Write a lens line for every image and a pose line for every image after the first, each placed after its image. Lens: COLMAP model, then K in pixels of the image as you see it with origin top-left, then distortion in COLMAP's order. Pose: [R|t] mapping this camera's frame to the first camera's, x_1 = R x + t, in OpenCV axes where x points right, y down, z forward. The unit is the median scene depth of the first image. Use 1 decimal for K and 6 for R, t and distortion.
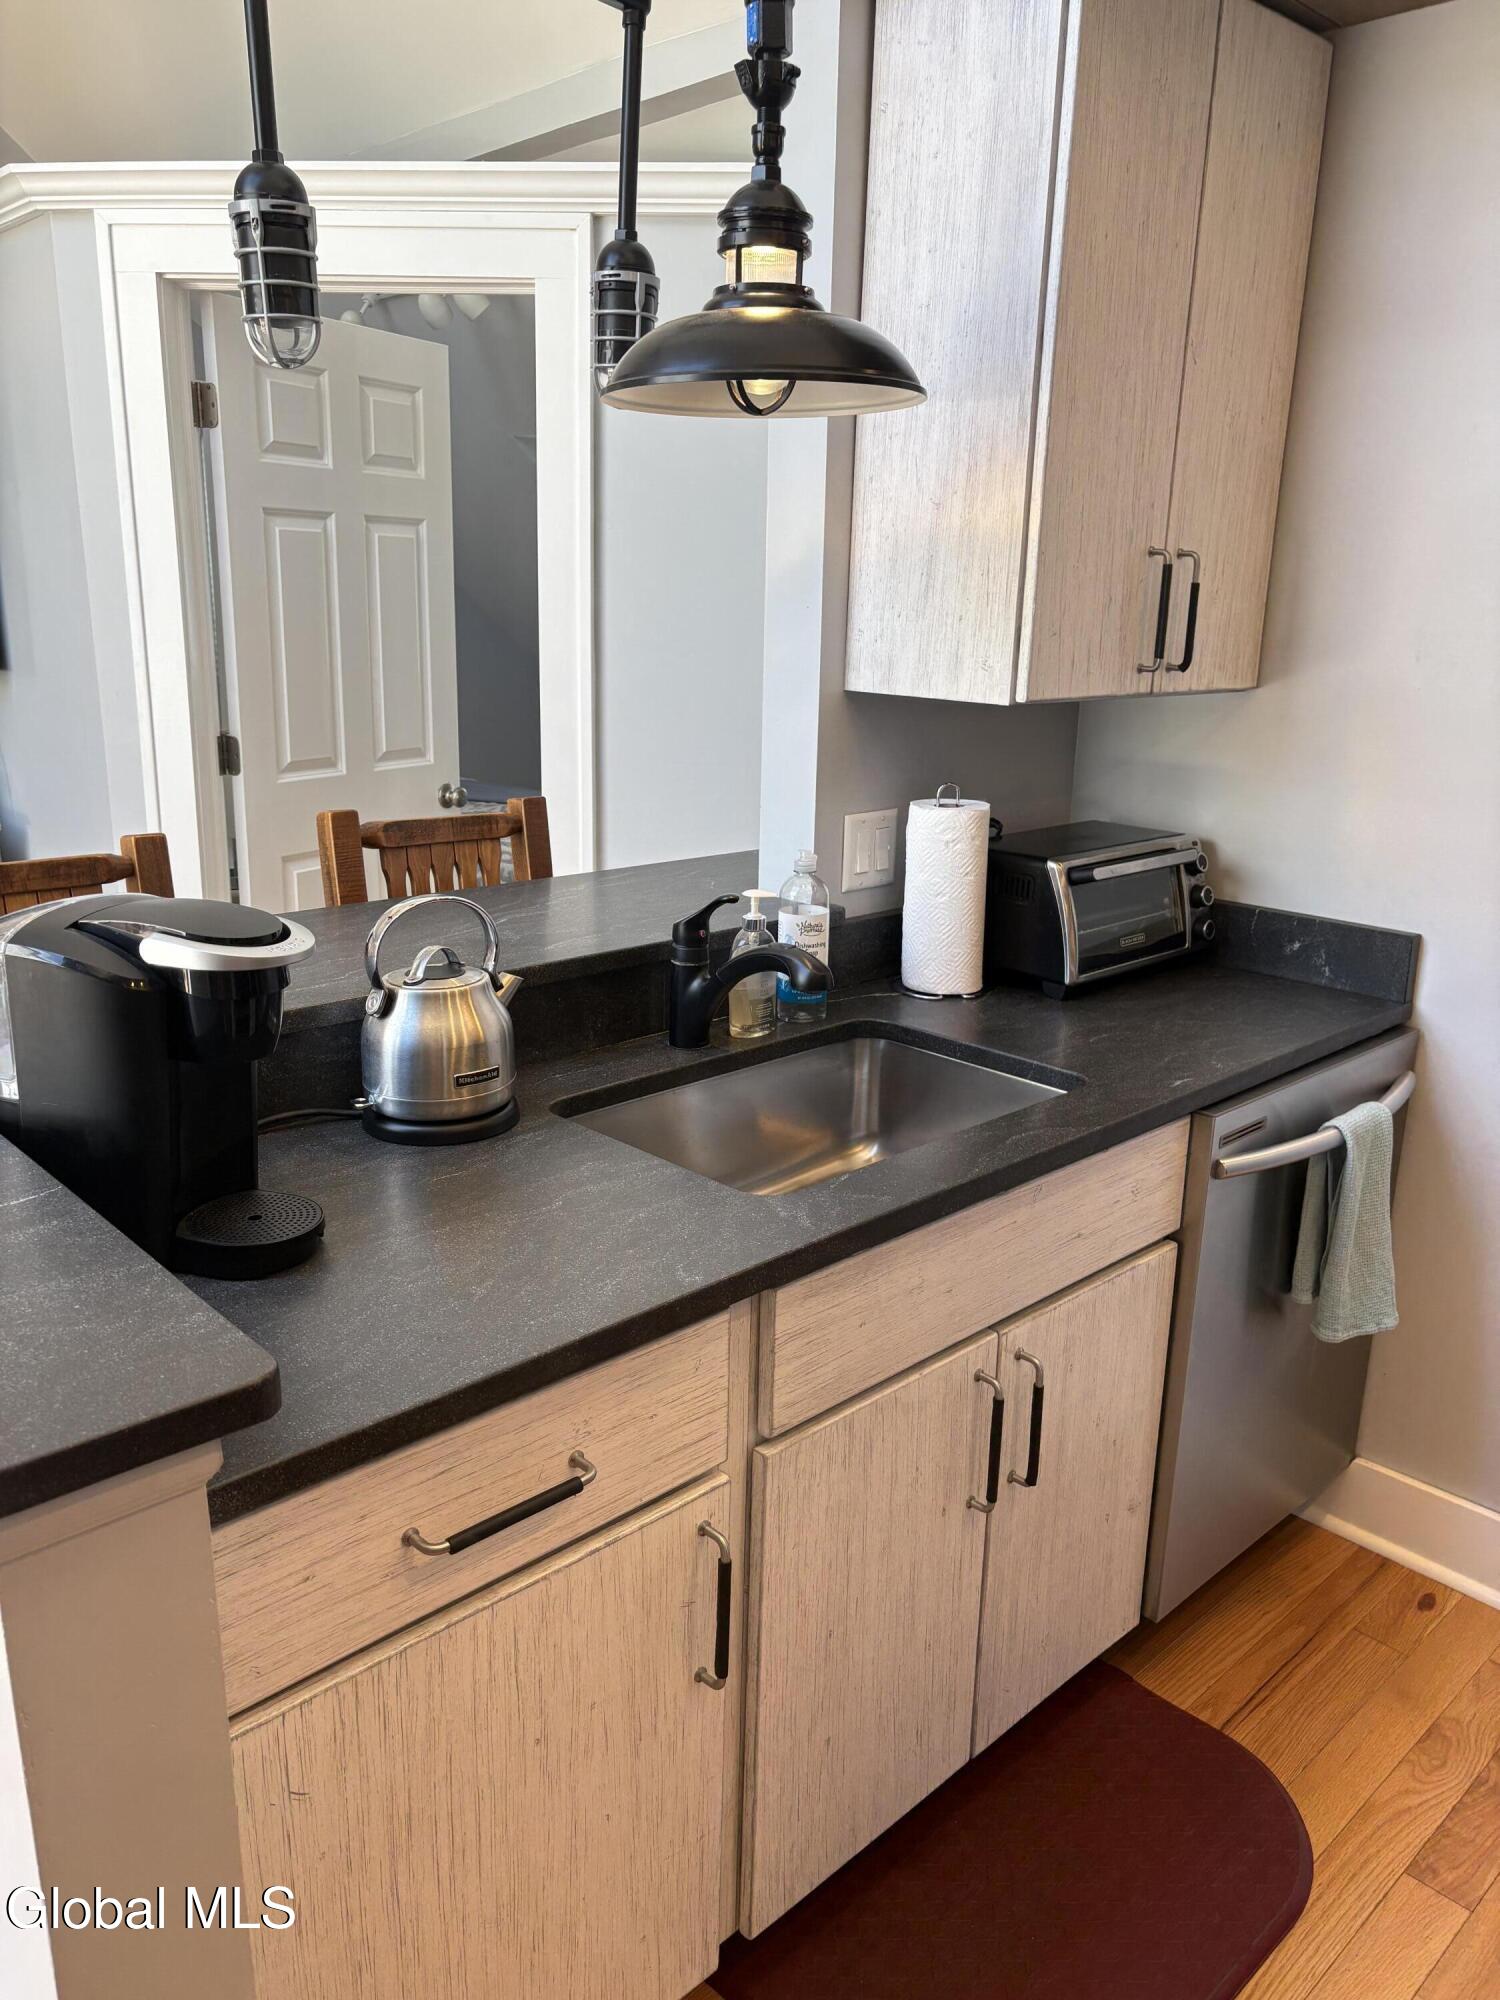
lens RADIAL K [[1515.2, 0, 755.3], [0, 1515.2, 1004.8], [0, 0, 1]] dist [0.012793, 0.006850]
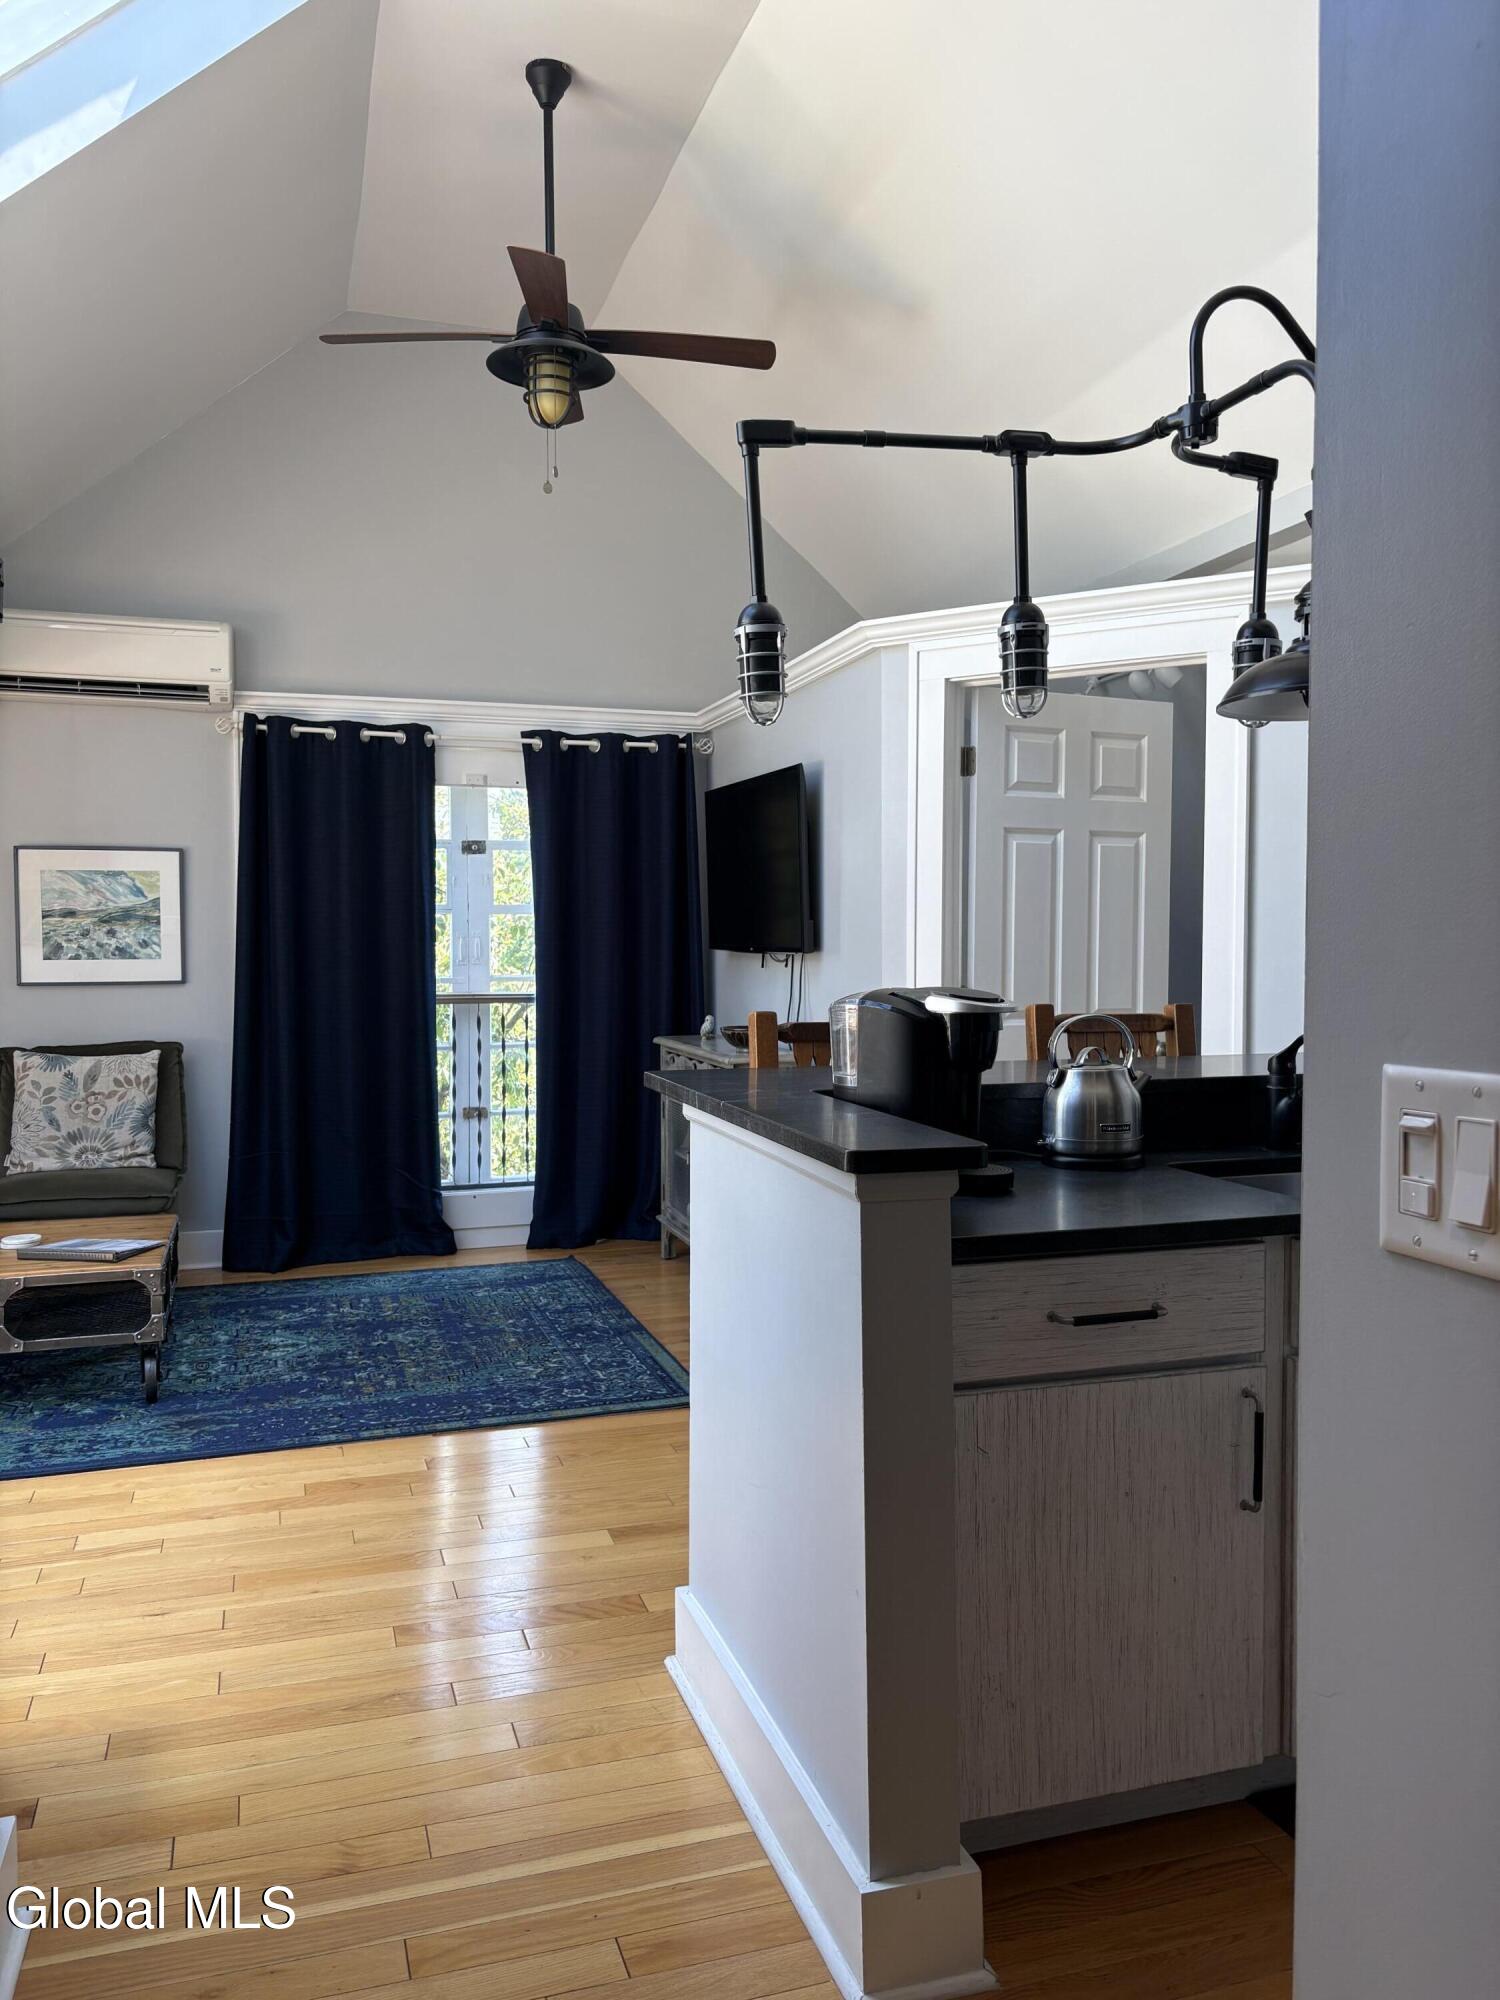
lens RADIAL K [[1516.7, 0, 757.3], [0, 1516.7, 990.8], [0, 0, 1]] dist [0.028643, -0.009691]
pose [[0.896963, -0.008013, -0.442034, 0.147455], [-0.098465, 0.971102, -0.217405, 0.241862], [0.431002, 0.238529, 0.870254, -0.456760]]
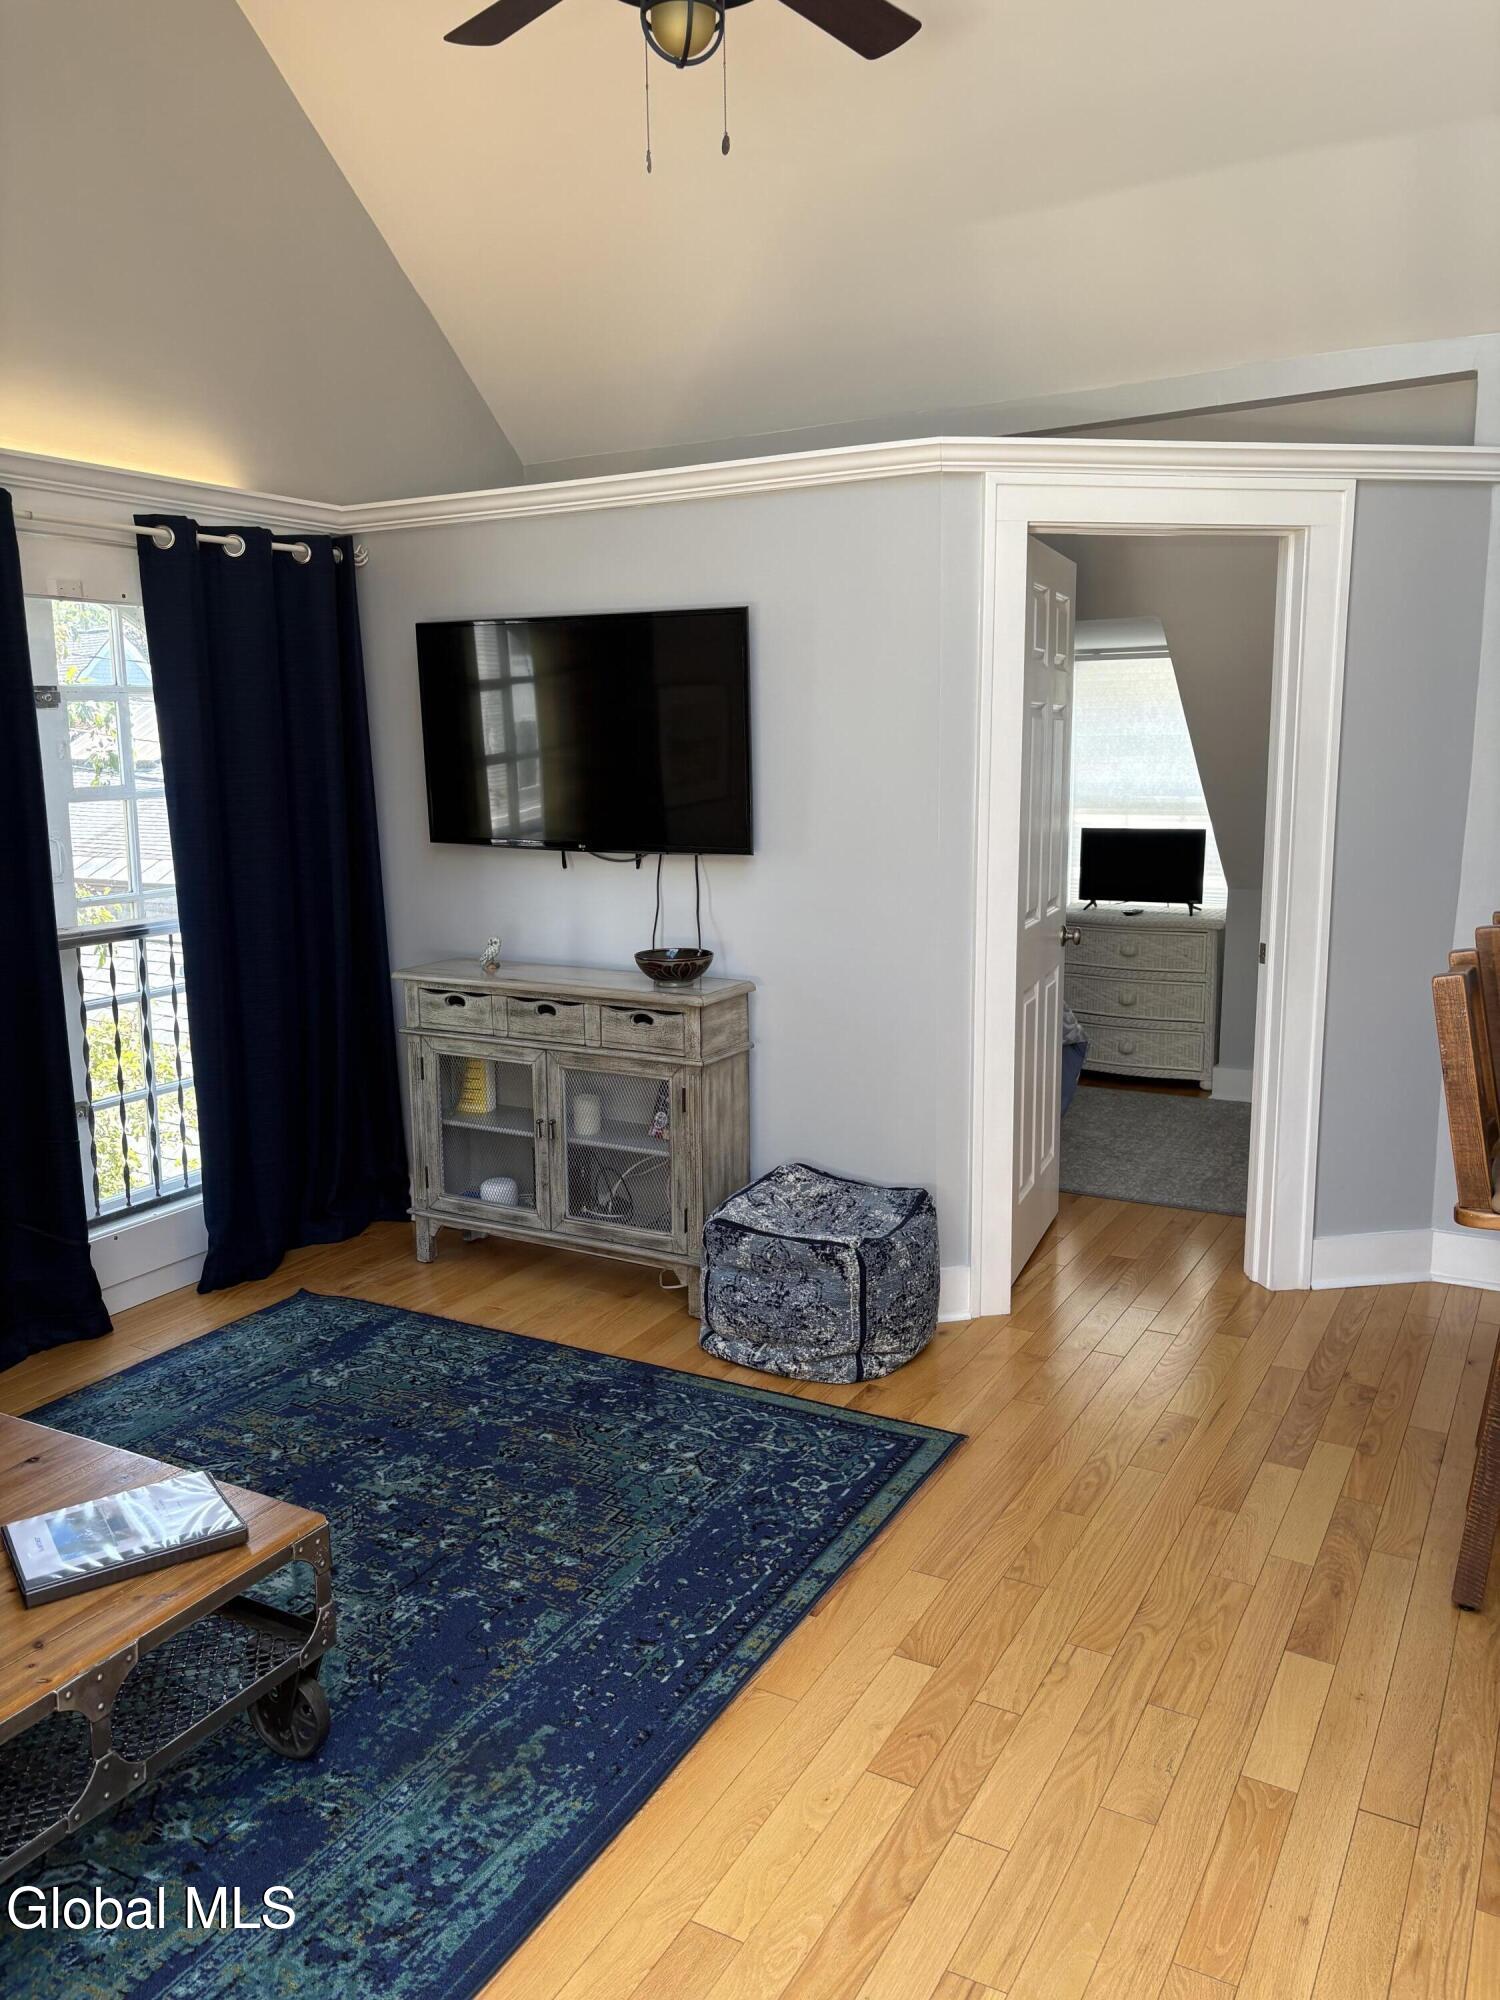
lens RADIAL K [[1516.7, 0, 757.3], [0, 1516.7, 990.8], [0, 0, 1]] dist [0.028643, -0.009691]
pose [[0.959119, -0.080764, 0.271236, -1.509486], [0.108316, 0.990199, -0.088172, -0.029418], [-0.261456, 0.113946, 0.958466, -0.130509]]
